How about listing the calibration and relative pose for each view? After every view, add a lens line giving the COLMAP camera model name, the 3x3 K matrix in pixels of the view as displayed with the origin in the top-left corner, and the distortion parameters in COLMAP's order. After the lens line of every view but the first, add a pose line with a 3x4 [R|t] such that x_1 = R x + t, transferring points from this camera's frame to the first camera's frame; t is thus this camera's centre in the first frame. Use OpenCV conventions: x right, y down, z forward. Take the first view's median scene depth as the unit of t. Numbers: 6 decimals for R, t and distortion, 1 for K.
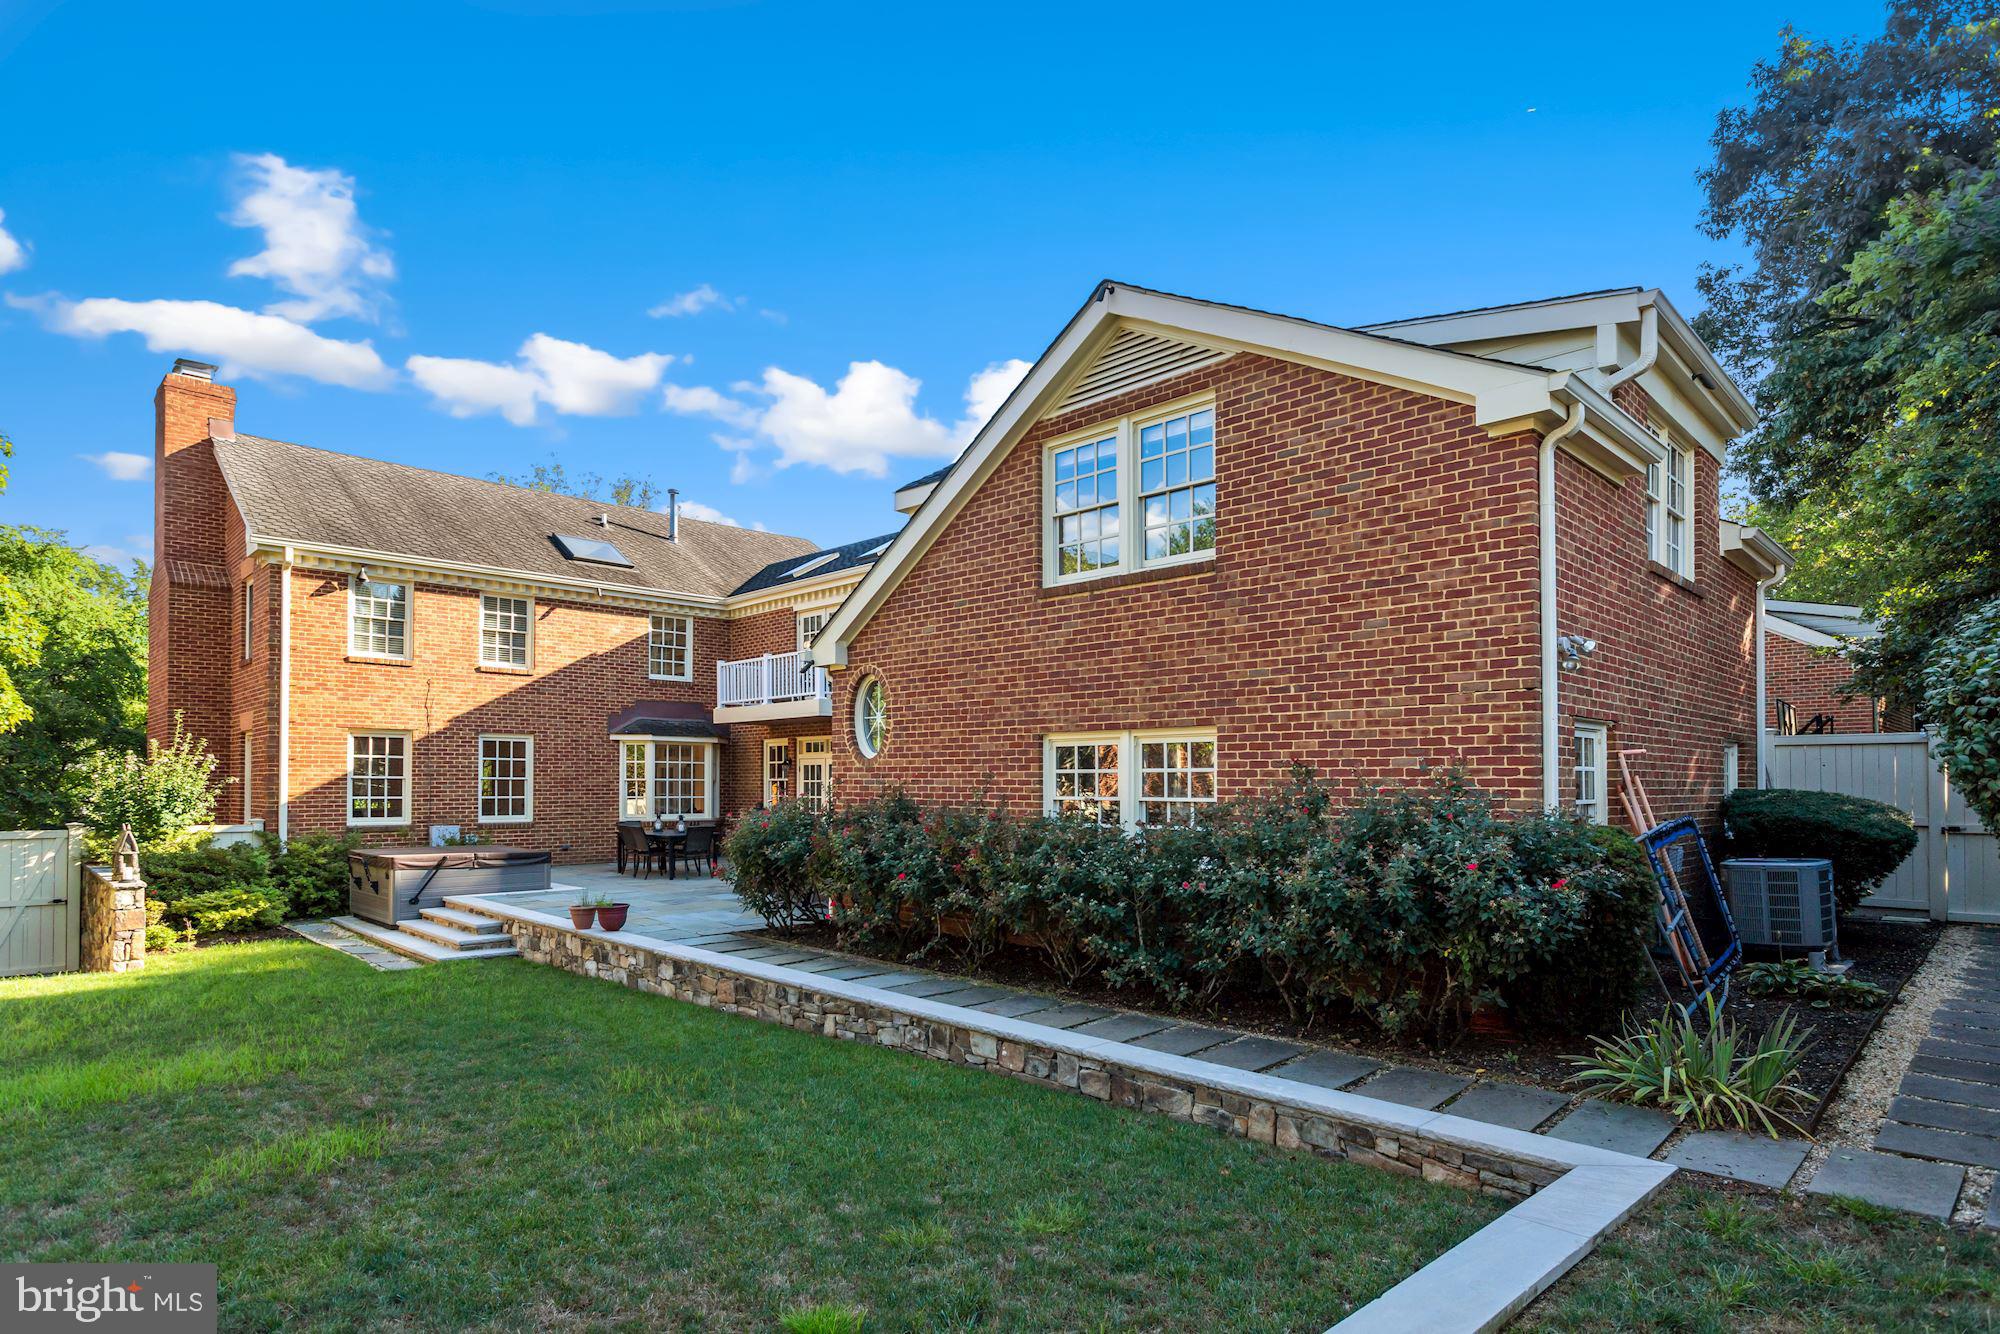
lens RADIAL K [[1093.6, 0, 1021.0], [0, 1093.6, 789.0], [0, 0, 1]] dist [-0.001615, 0.000151]
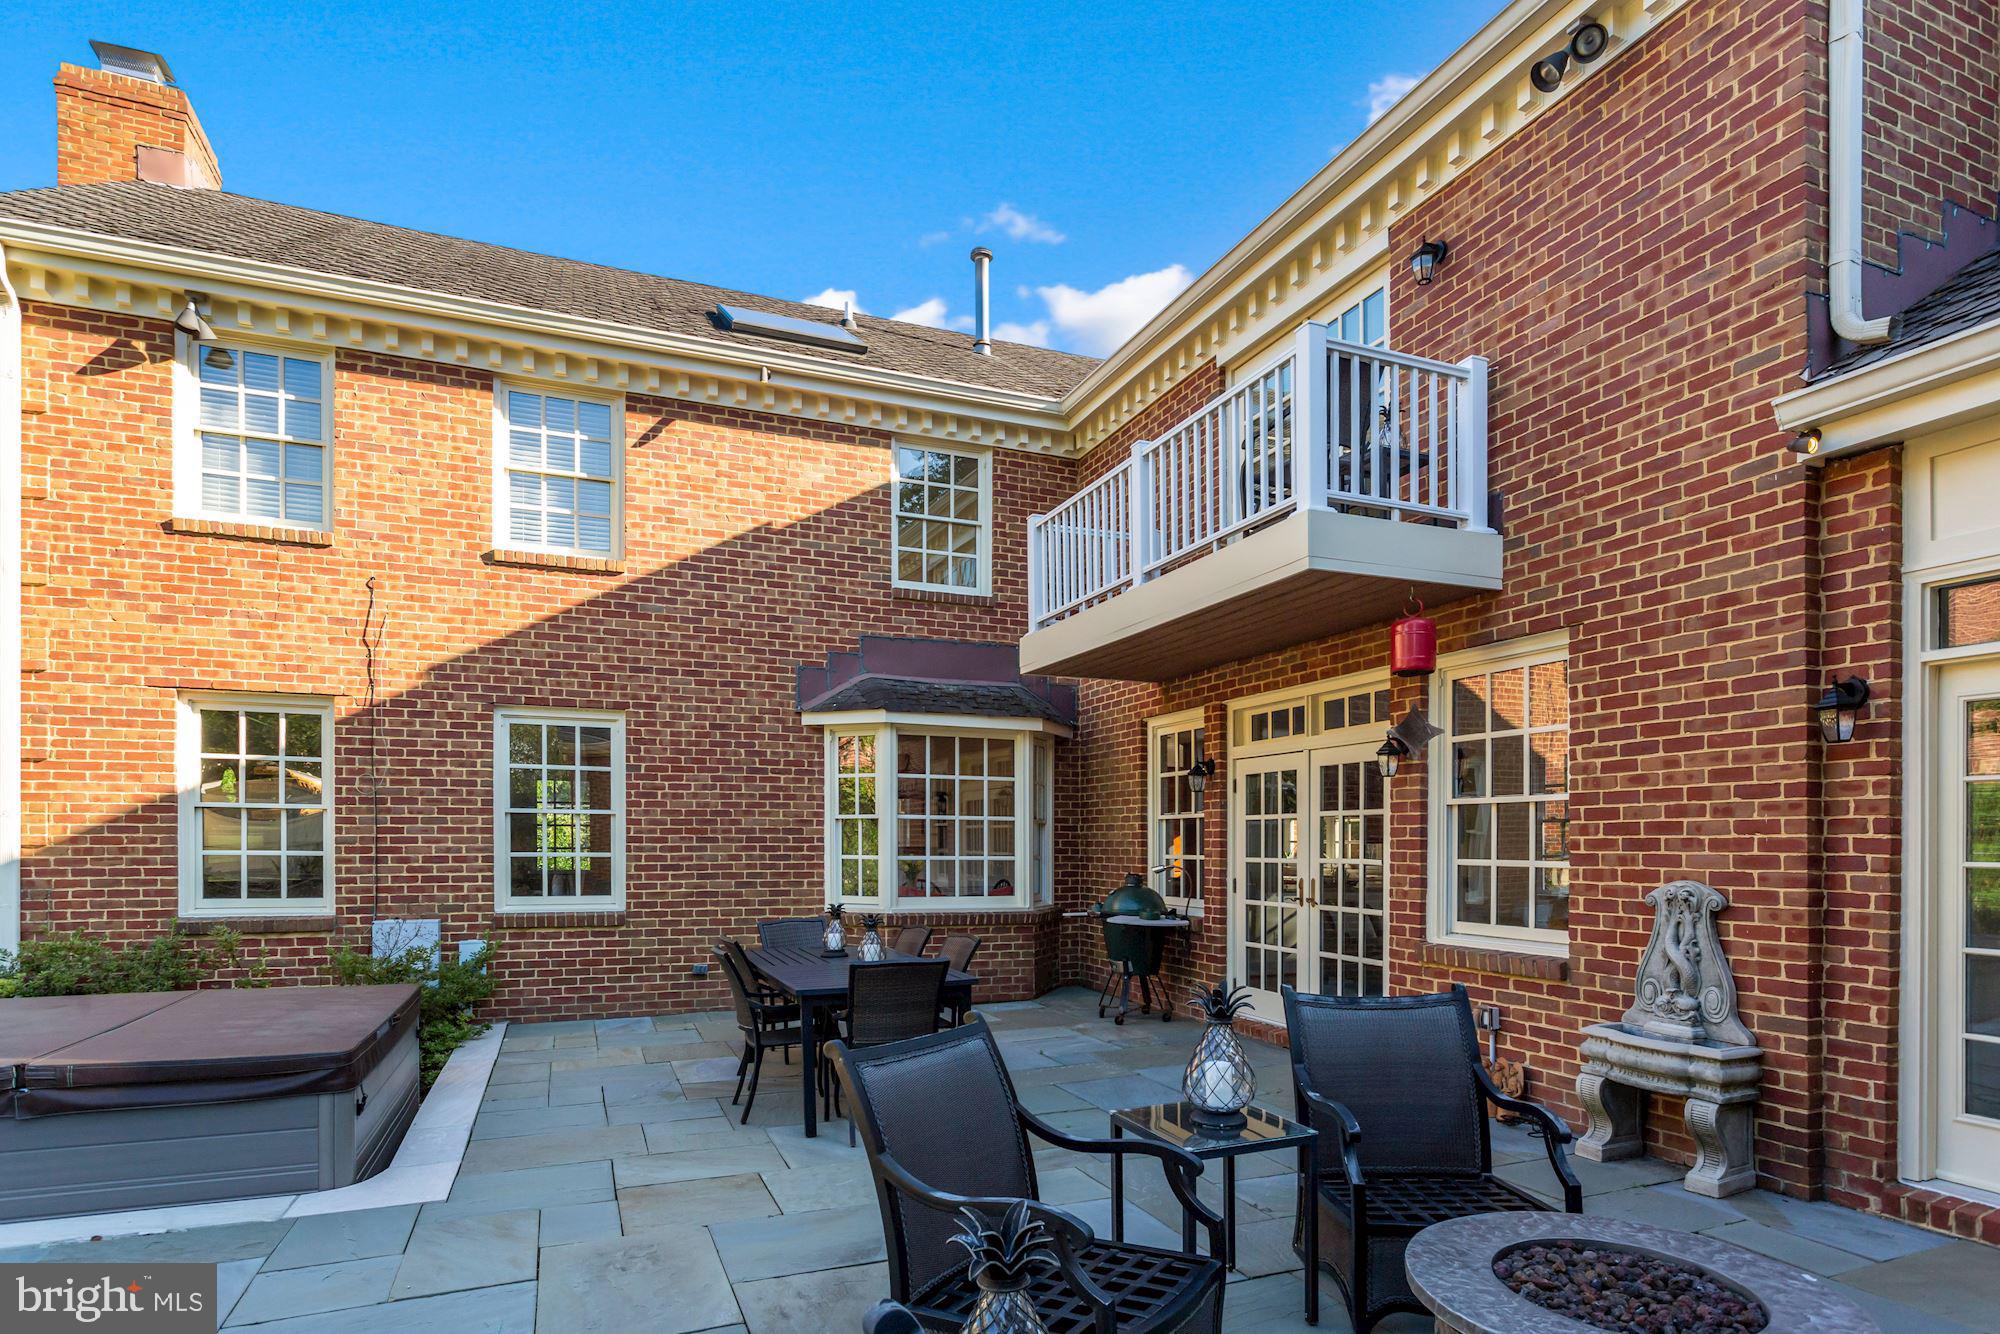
lens RADIAL K [[1093.6, 0, 1021.0], [0, 1093.6, 789.0], [0, 0, 1]] dist [-0.001615, 0.000151]
pose [[0.925940, -0.015653, -0.377347, -0.136480], [-0.005980, 0.998408, -0.056088, 0.004779], [0.377624, 0.054190, 0.924372, 0.662528]]
